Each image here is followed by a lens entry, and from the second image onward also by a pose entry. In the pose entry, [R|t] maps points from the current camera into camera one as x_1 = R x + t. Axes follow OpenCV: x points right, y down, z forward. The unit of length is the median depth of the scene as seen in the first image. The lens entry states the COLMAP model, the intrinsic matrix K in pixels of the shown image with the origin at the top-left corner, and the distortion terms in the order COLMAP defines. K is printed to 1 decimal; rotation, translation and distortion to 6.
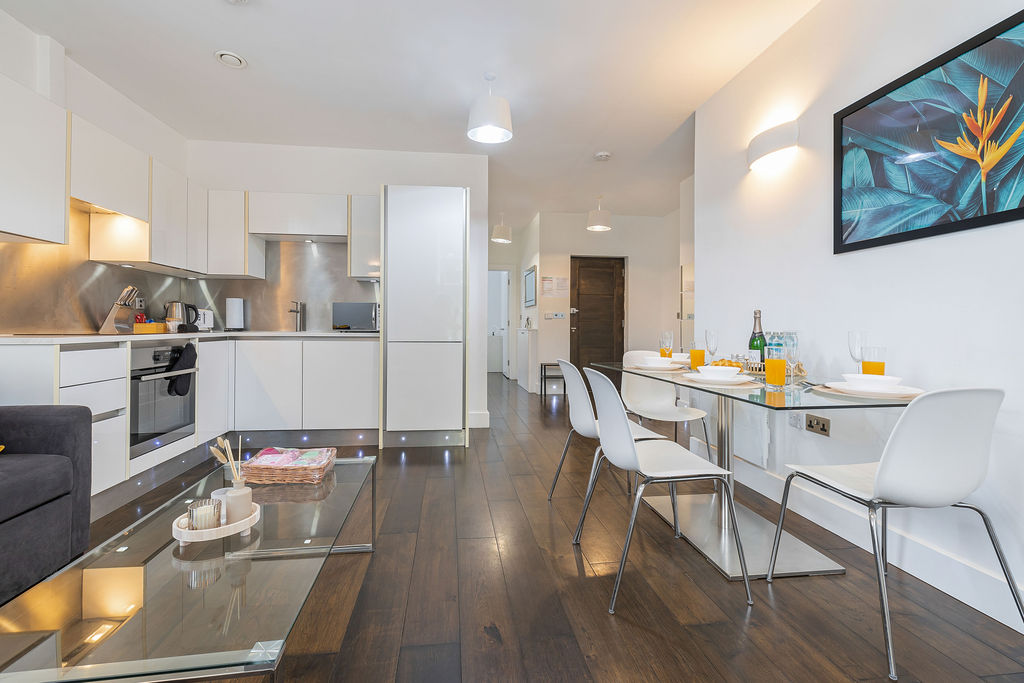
lens RADIAL K [[427.9, 0, 504.2], [0, 427.9, 322.4], [0, 0, 1]] dist [-0.012167, 0.000569]
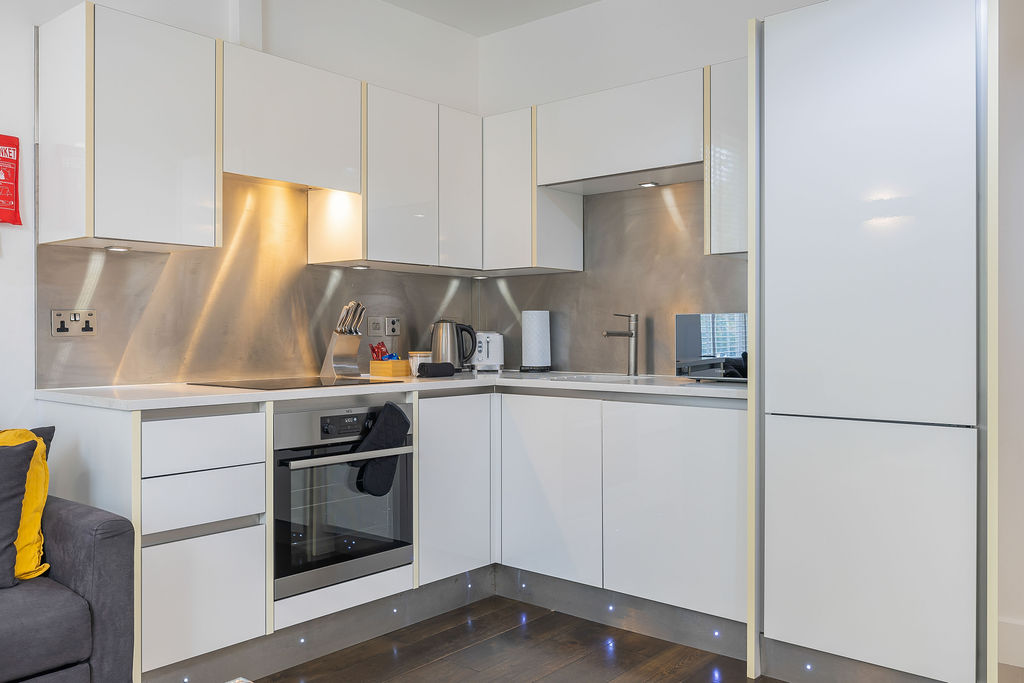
lens RADIAL K [[819.0, 0, 521.3], [0, 819.0, 340.4], [0, 0, 1]] dist [-0.033853, 0.012908]
pose [[0.685719, -0.002495, -0.727862, 0.157569], [0.010183, 0.999929, 0.006167, -0.037681], [0.727795, -0.011641, 0.685696, 0.408949]]
